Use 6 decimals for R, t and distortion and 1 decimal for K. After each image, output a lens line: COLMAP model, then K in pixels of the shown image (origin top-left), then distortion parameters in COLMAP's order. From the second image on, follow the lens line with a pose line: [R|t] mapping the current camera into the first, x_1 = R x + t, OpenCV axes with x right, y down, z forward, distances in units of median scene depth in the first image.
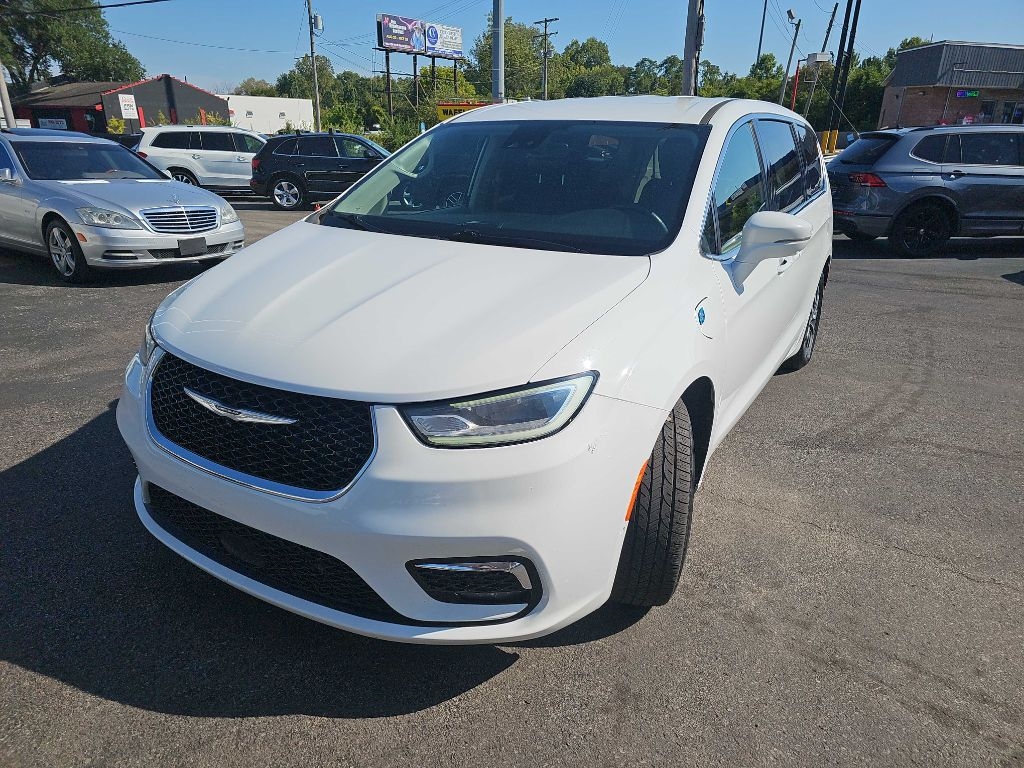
lens RADIAL K [[677.1, 0, 520.9], [0, 677.1, 388.9], [0, 0, 1]] dist [0.040585, -0.026117]
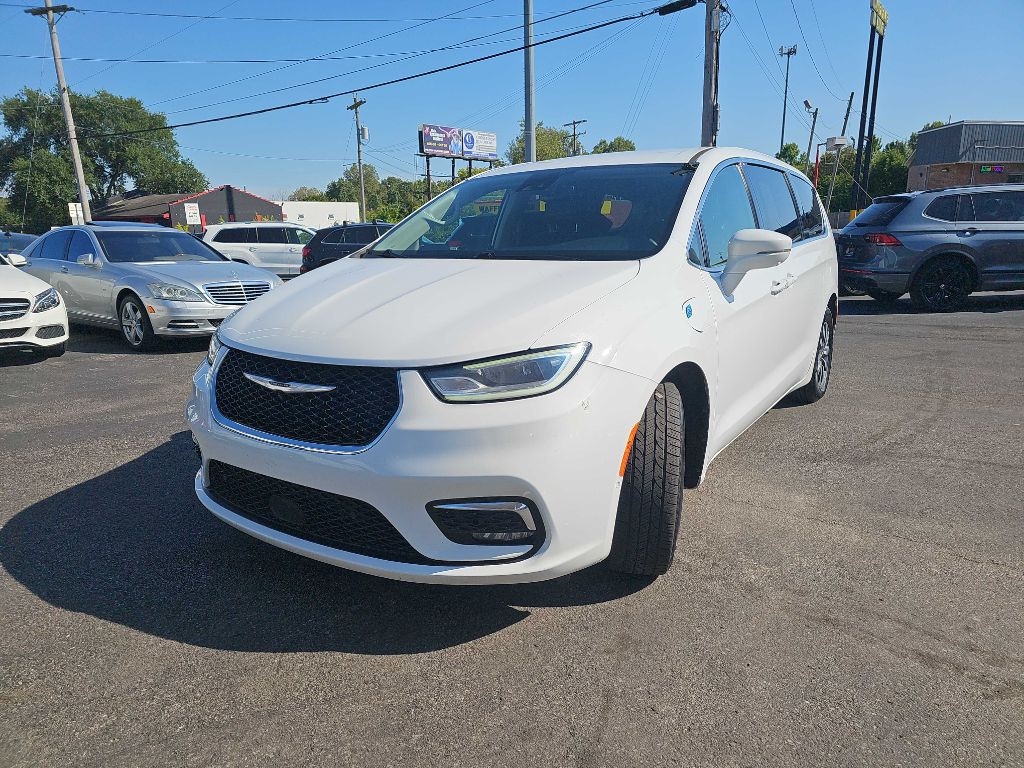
lens RADIAL K [[674.9, 0, 514.2], [0, 674.9, 381.5], [0, 0, 1]] dist [0.050068, -0.038561]
pose [[0.997730, -0.021972, -0.063648, 0.011218], [0.013200, 0.990745, -0.135094, 0.039081], [0.066028, 0.133948, 0.988786, -0.029721]]
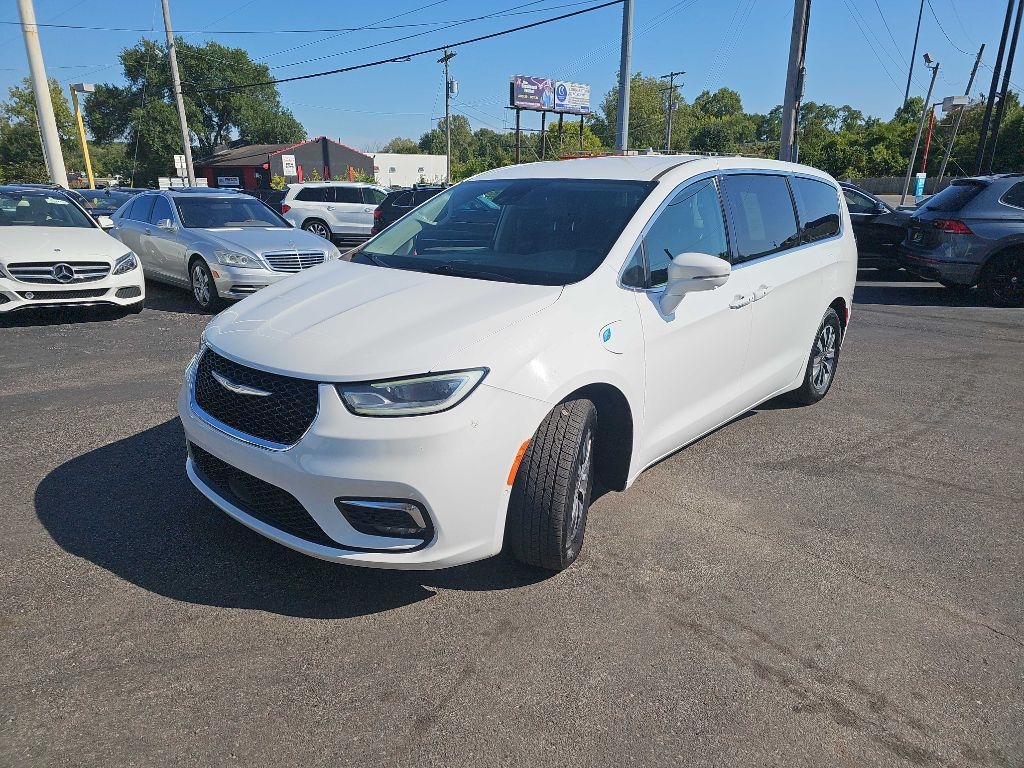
lens RADIAL K [[675.0, 0, 512.0], [0, 675.0, 384.0], [0, 0, 1]] dist [0.050121, -0.039758]
pose [[0.981746, 0.042251, -0.185446, 0.081177], [-0.055395, 0.996262, -0.066279, 0.018106], [0.181953, 0.075342, 0.980417, -0.055989]]
